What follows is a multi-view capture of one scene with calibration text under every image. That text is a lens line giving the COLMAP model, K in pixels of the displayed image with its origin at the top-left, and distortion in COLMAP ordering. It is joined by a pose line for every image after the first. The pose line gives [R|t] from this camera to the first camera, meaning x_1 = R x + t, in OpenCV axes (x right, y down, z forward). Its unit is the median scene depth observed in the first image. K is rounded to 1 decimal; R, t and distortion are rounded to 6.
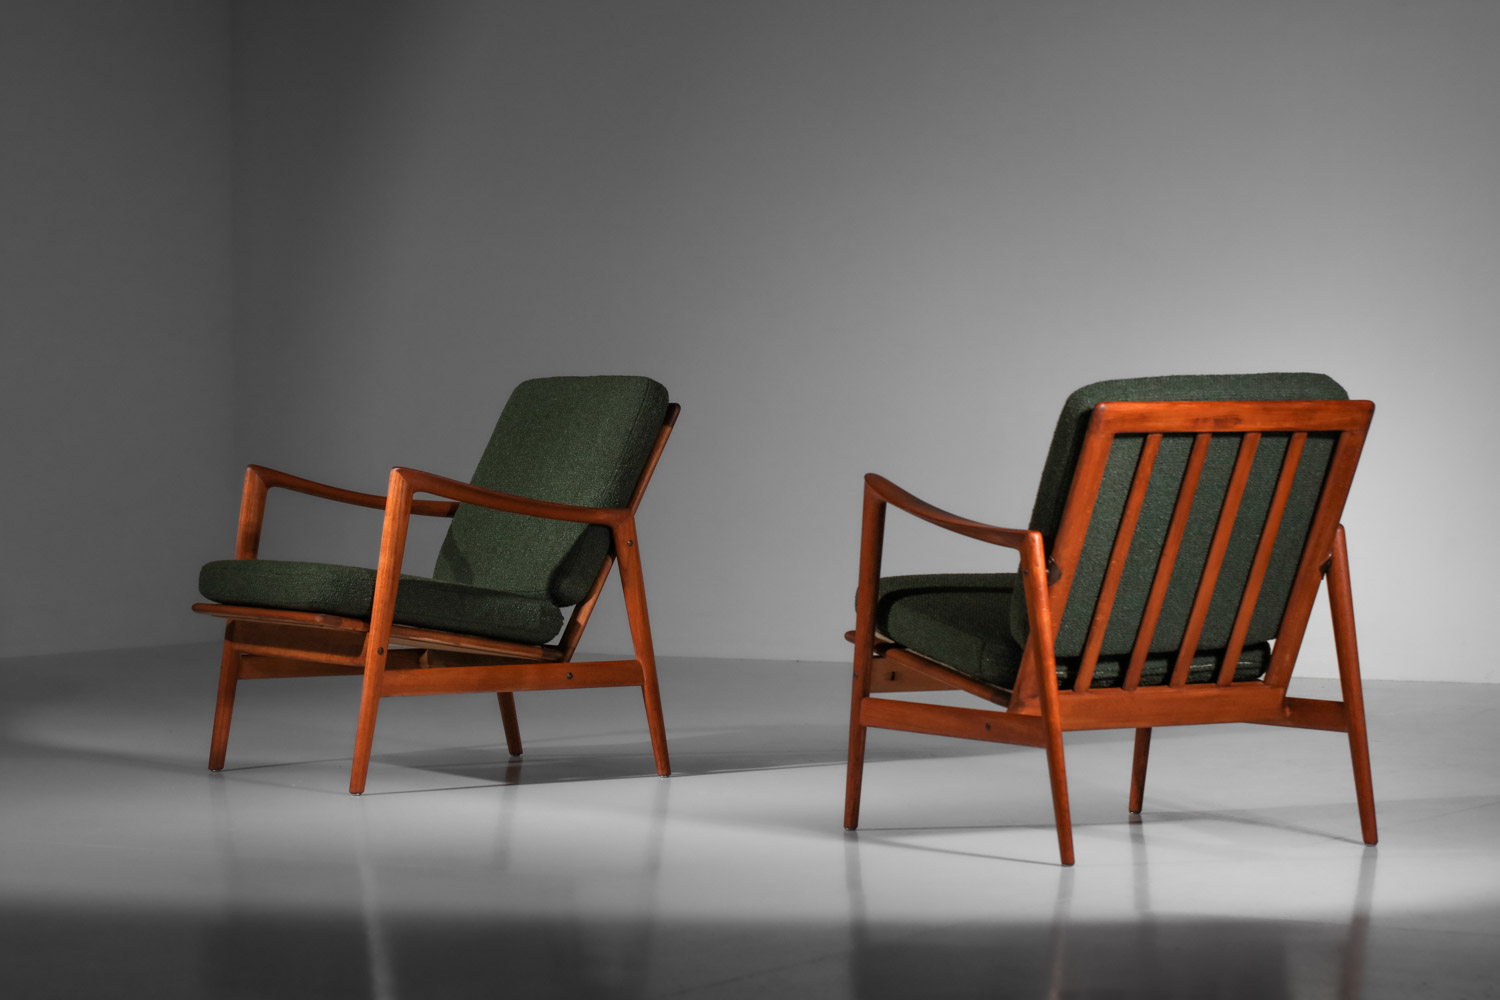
lens RADIAL K [[4504.3, 0, 740.4], [0, 4504.3, 505.7], [0, 0, 1]] dist [0.056871, 0.000000]
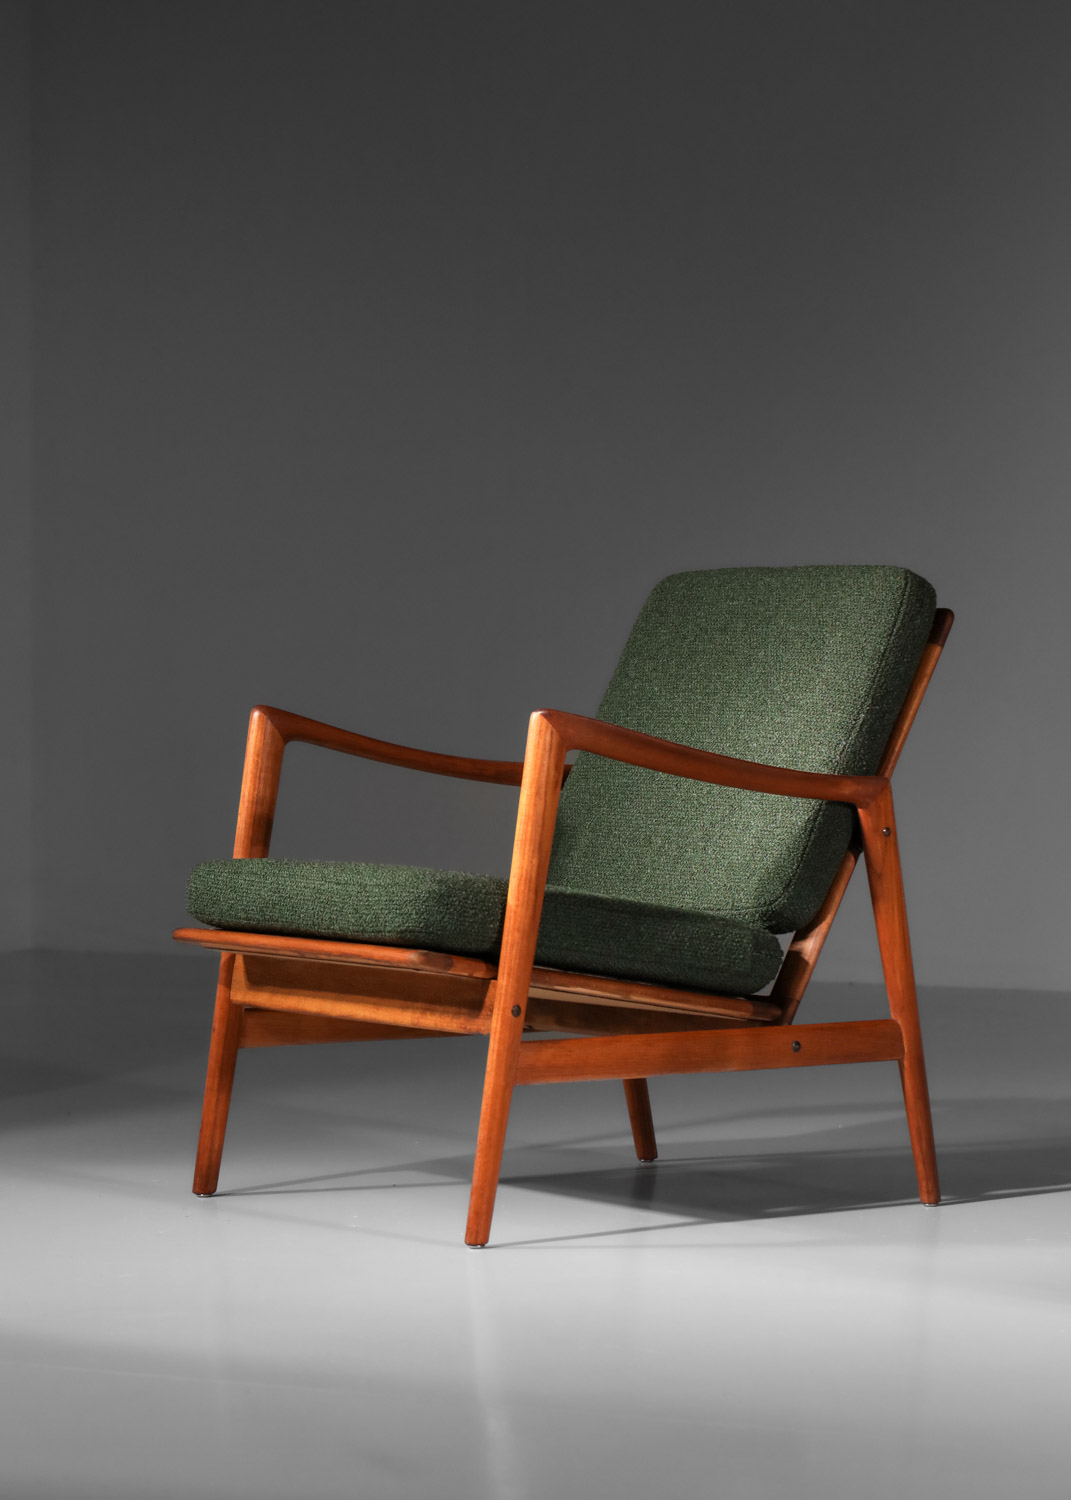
lens RADIAL K [[4917.0, 0, 538.8], [0, 4917.0, 746.9], [0, 0, 1]] dist [-0.048714, 0.000000]
pose [[0.998660, 0.000892, 0.051736, -0.107536], [-0.000841, 0.999999, -0.001003, -0.002735], [-0.051737, 0.000959, 0.998660, 0.324035]]
